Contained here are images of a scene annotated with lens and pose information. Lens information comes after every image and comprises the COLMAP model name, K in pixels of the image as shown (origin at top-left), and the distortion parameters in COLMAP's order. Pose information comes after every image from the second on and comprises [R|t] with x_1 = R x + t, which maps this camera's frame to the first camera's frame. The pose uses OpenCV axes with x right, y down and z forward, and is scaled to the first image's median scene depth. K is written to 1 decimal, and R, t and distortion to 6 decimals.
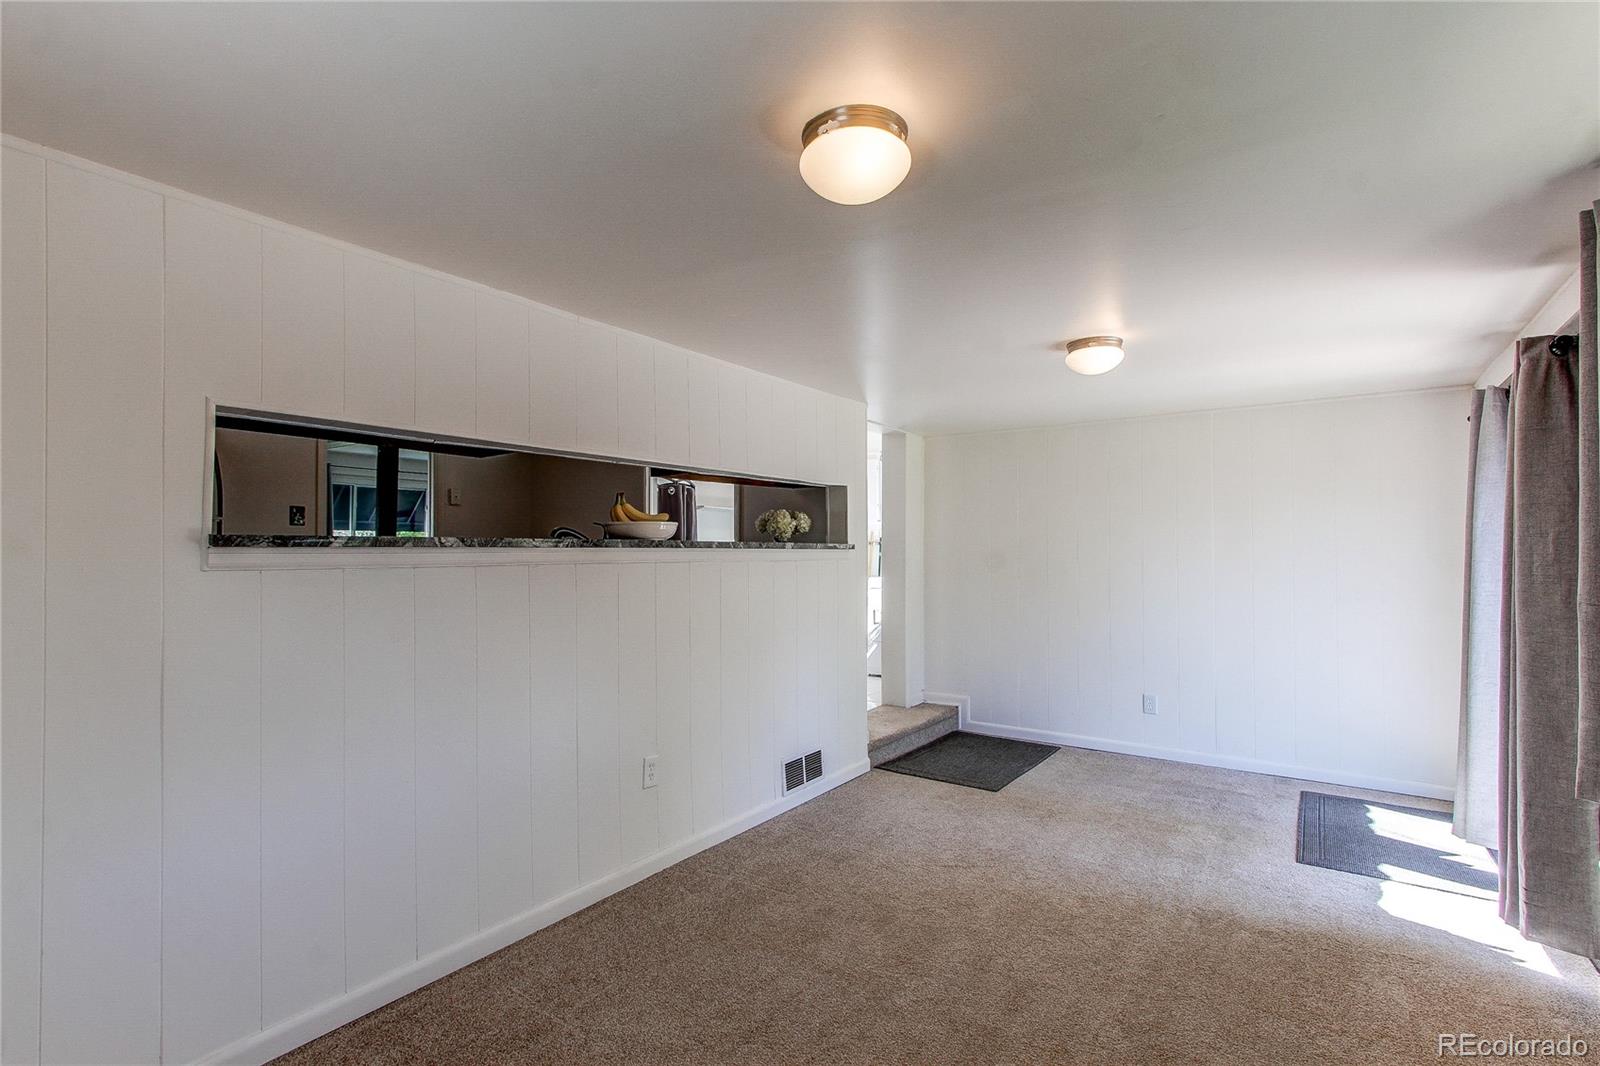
lens RADIAL K [[753.4, 0, 804.6], [0, 753.4, 542.6], [0, 0, 1]] dist [-0.010676, 0.000276]
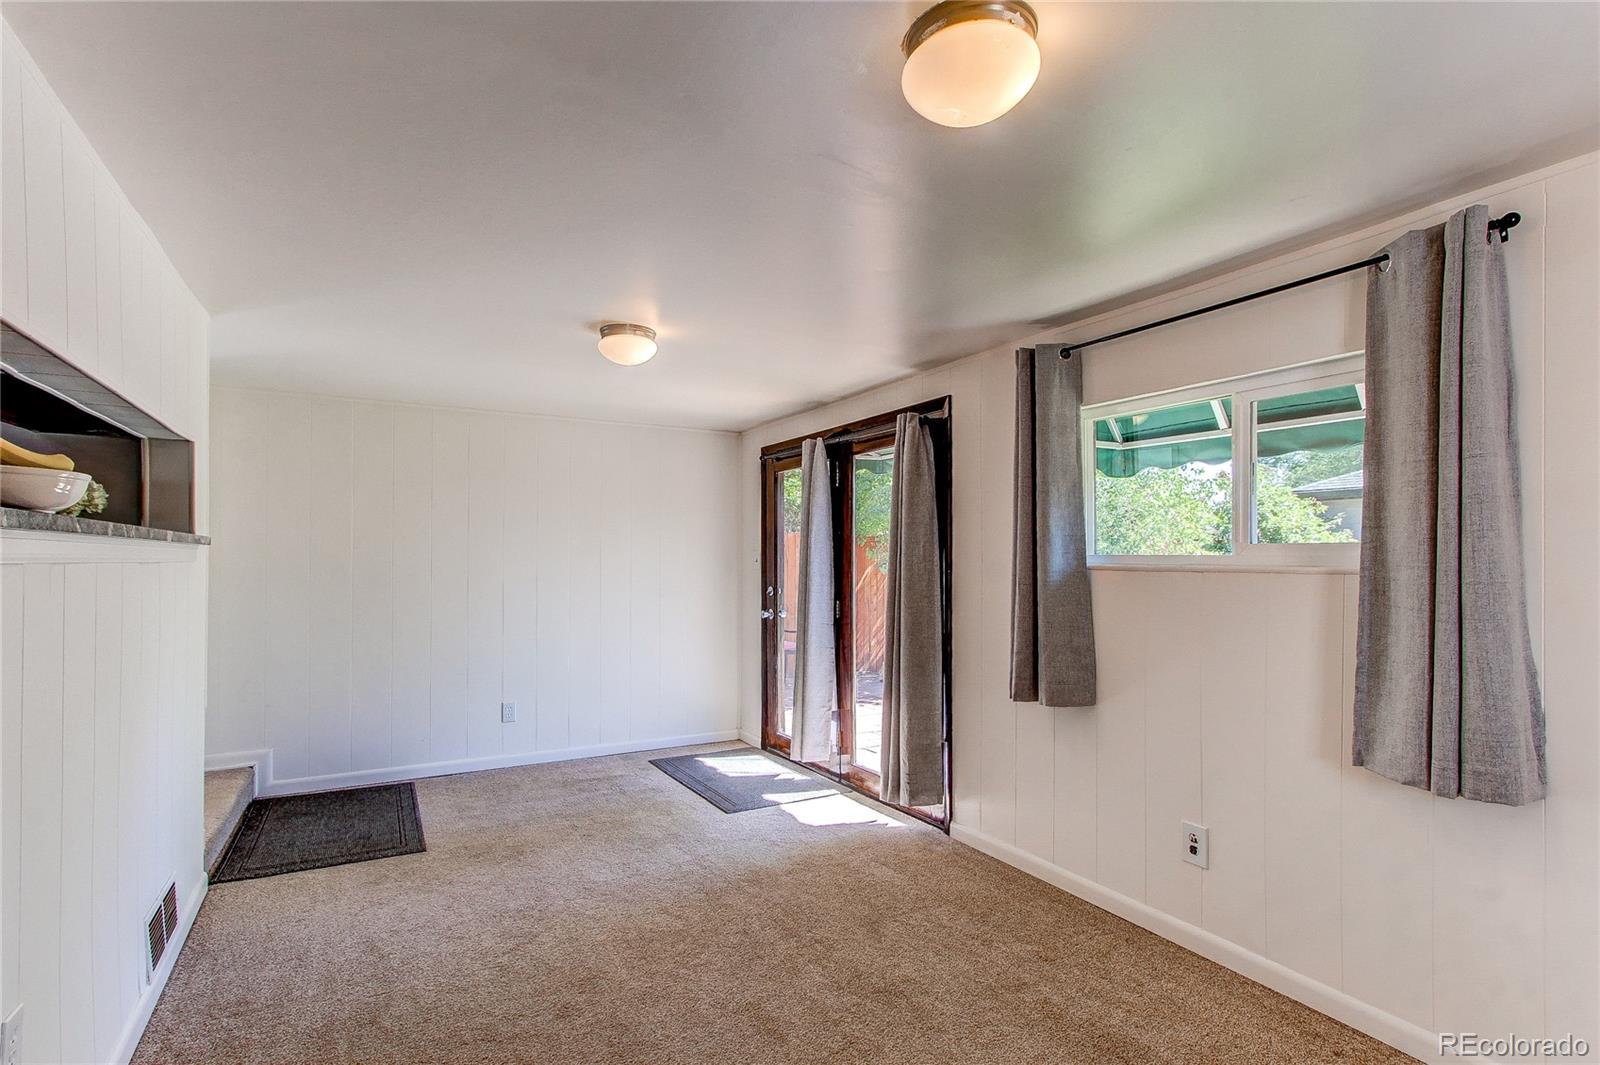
lens RADIAL K [[753.4, 0, 800.7], [0, 753.4, 545.3], [0, 0, 1]] dist [-0.010676, 0.000276]
pose [[0.427646, 0.019141, 0.903744, -0.312293], [-0.017166, 0.999767, -0.013052, 0.010896], [-0.903783, -0.009932, 0.427875, 0.314136]]
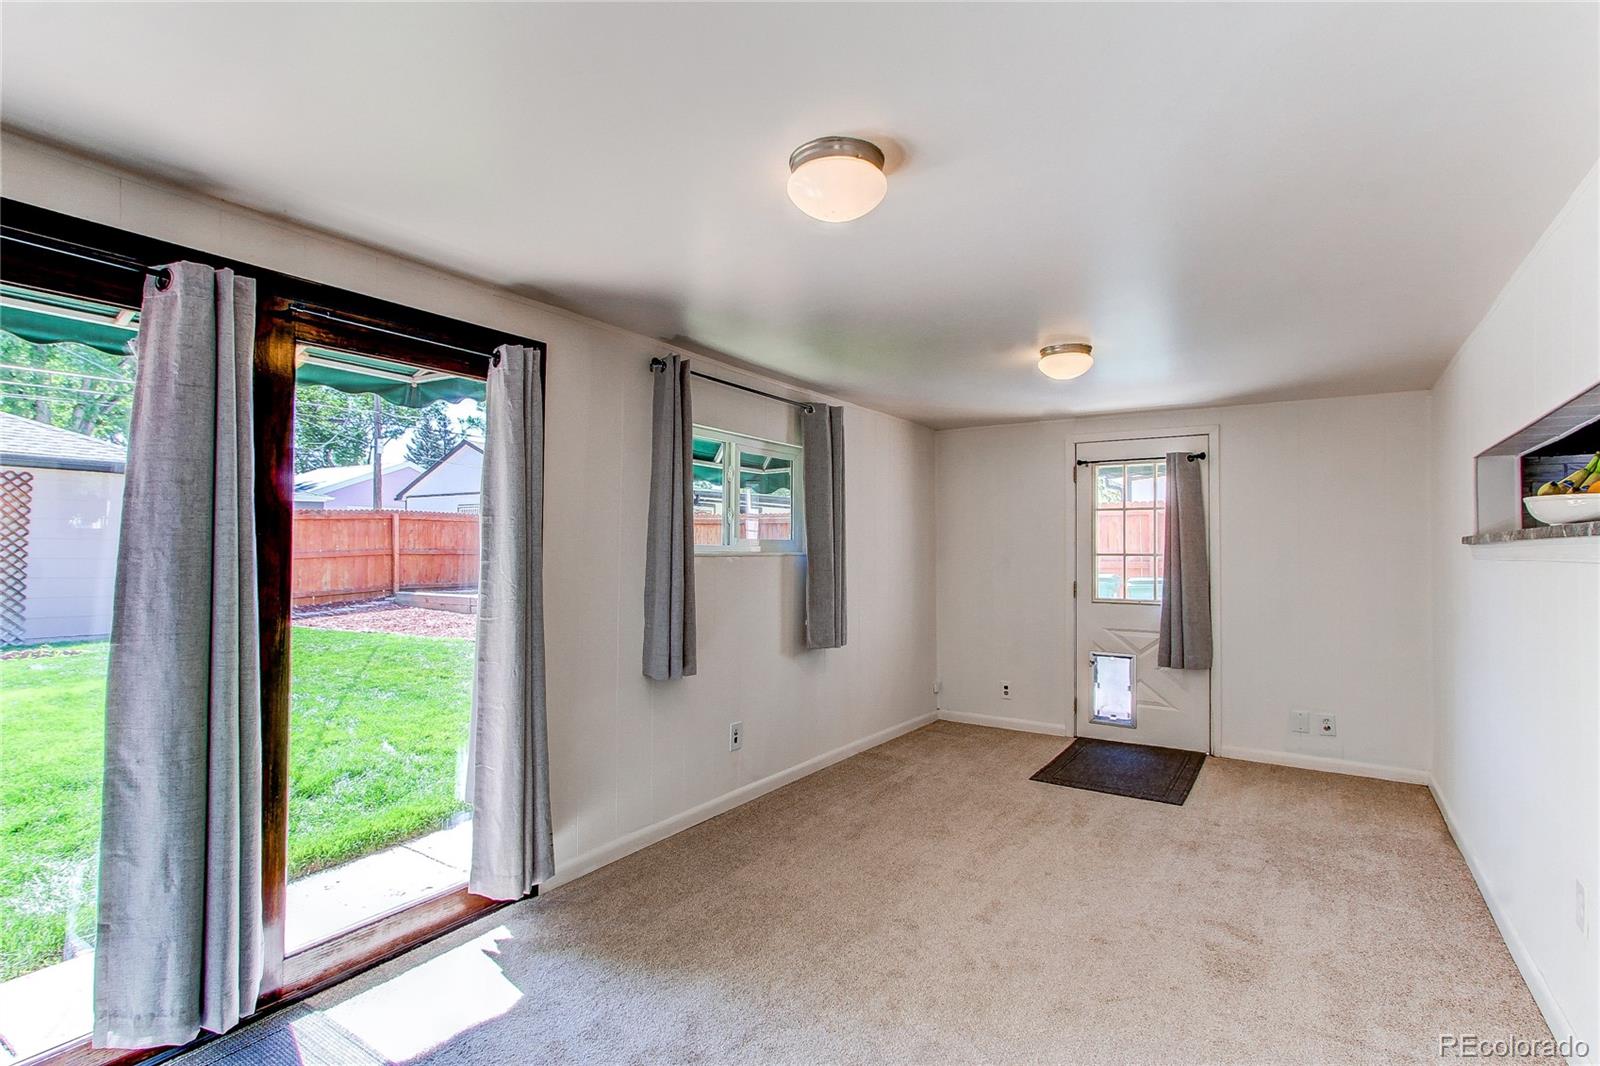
lens RADIAL K [[753.4, 0, 787.5], [0, 753.4, 535.4], [0, 0, 1]] dist [-0.010676, 0.000276]
pose [[-0.999992, -0.001263, 0.003845, 0.354630], [-0.001372, 0.999592, -0.028534, 0.018793], [-0.003808, -0.028539, -0.999585, 1.279673]]
